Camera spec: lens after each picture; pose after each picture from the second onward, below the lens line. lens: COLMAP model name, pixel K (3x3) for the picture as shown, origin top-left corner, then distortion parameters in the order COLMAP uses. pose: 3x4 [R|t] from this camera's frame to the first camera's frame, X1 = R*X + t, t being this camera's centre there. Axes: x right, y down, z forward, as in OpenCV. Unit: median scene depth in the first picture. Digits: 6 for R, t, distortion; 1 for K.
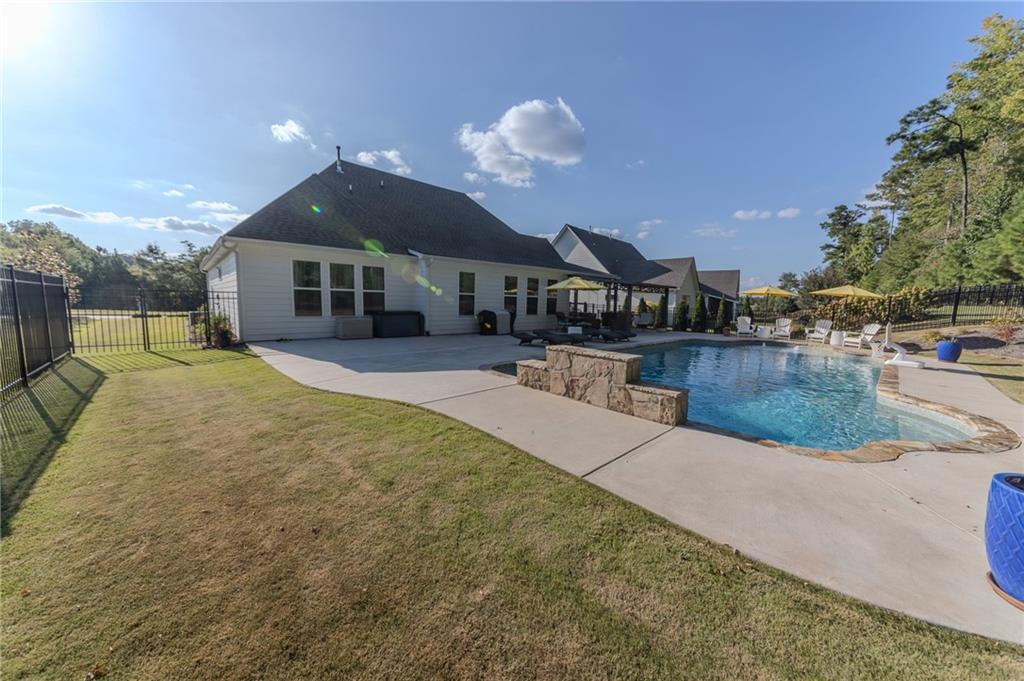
lens RADIAL K [[345.0, 0, 512.0], [0, 345.0, 340.5], [0, 0, 1]] dist [-0.000259, 0.000147]
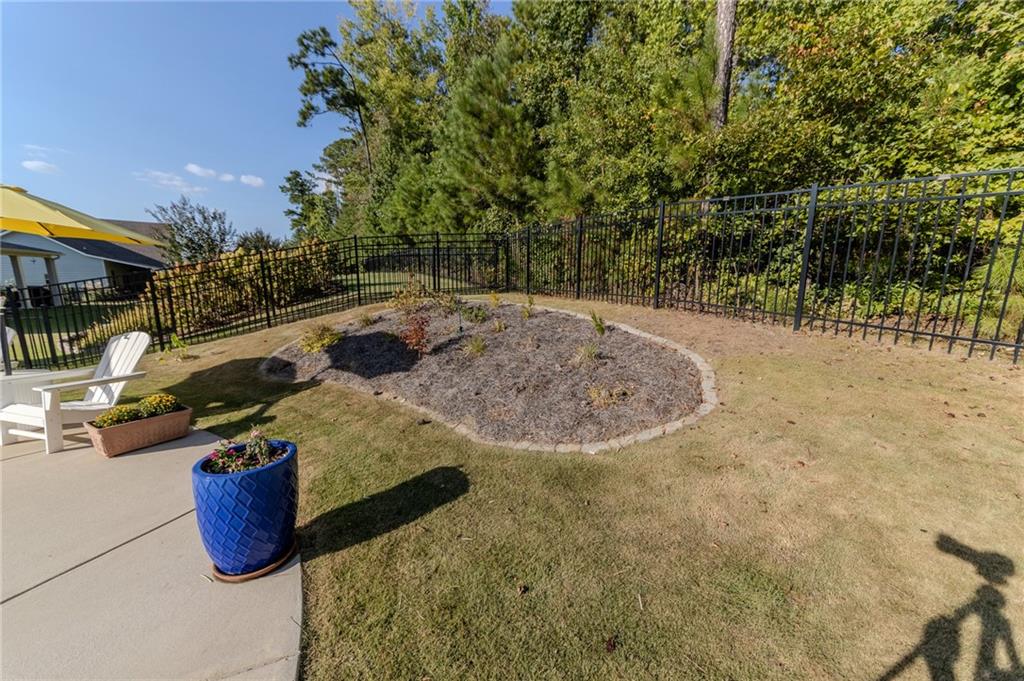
lens RADIAL K [[345.0, 0, 512.0], [0, 345.0, 340.5], [0, 0, 1]] dist [-0.000259, 0.000147]
pose [[0.329550, -0.182892, 0.926254, 0.190479], [0.104821, 0.982081, 0.156620, -0.011135], [-0.938301, 0.045477, 0.342816, 0.130953]]
